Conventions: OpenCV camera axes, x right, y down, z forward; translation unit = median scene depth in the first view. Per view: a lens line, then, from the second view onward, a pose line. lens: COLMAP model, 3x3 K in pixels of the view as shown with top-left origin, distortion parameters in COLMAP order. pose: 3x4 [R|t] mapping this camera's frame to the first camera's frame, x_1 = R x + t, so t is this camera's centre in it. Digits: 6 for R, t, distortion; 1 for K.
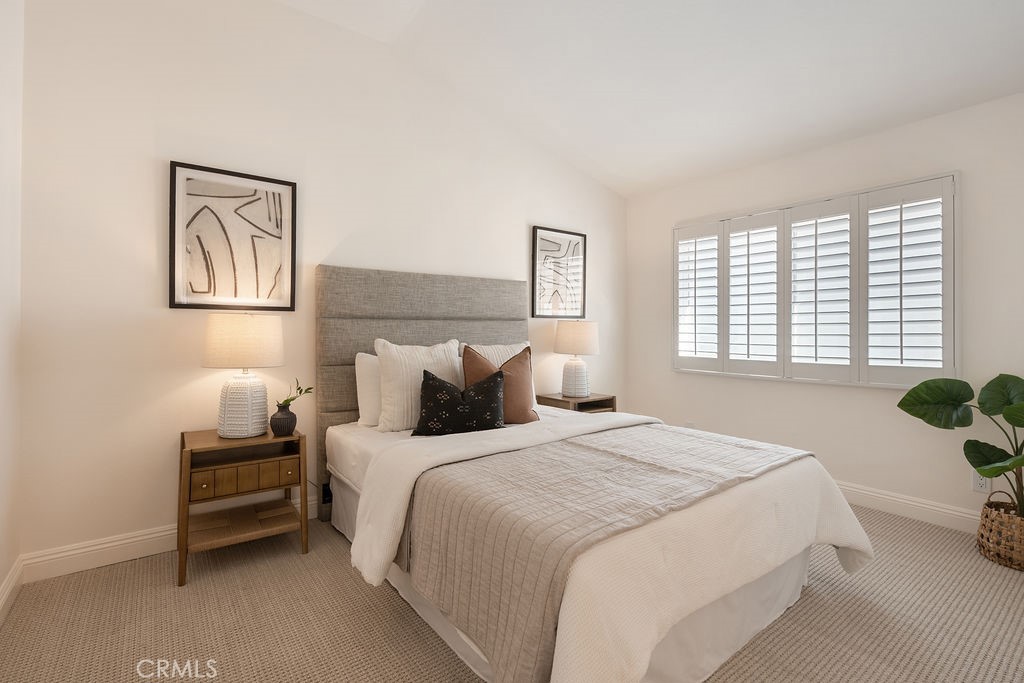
lens RADIAL K [[468.7, 0, 516.1], [0, 468.7, 330.8], [0, 0, 1]] dist [-0.033378, 0.000190]
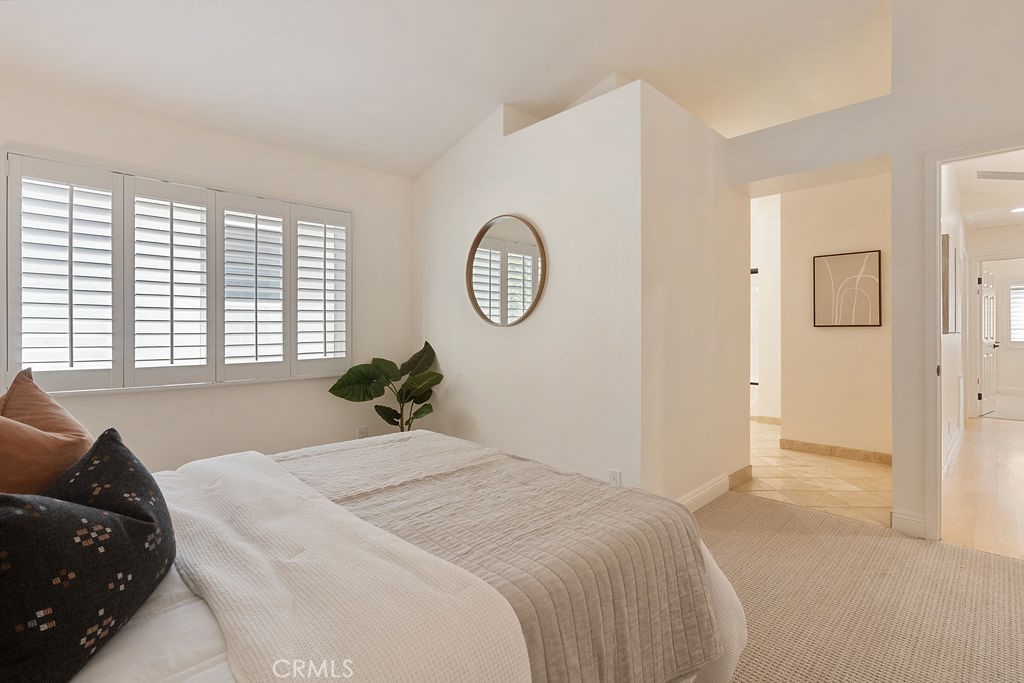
lens RADIAL K [[479.1, 0, 498.4], [0, 479.1, 327.4], [0, 0, 1]] dist [-0.003930, 0.000429]
pose [[-0.111622, 0.000687, 0.993751, -0.388596], [-0.000597, 1.000000, -0.000759, -0.002565], [-0.993751, -0.000678, -0.111621, 0.575218]]
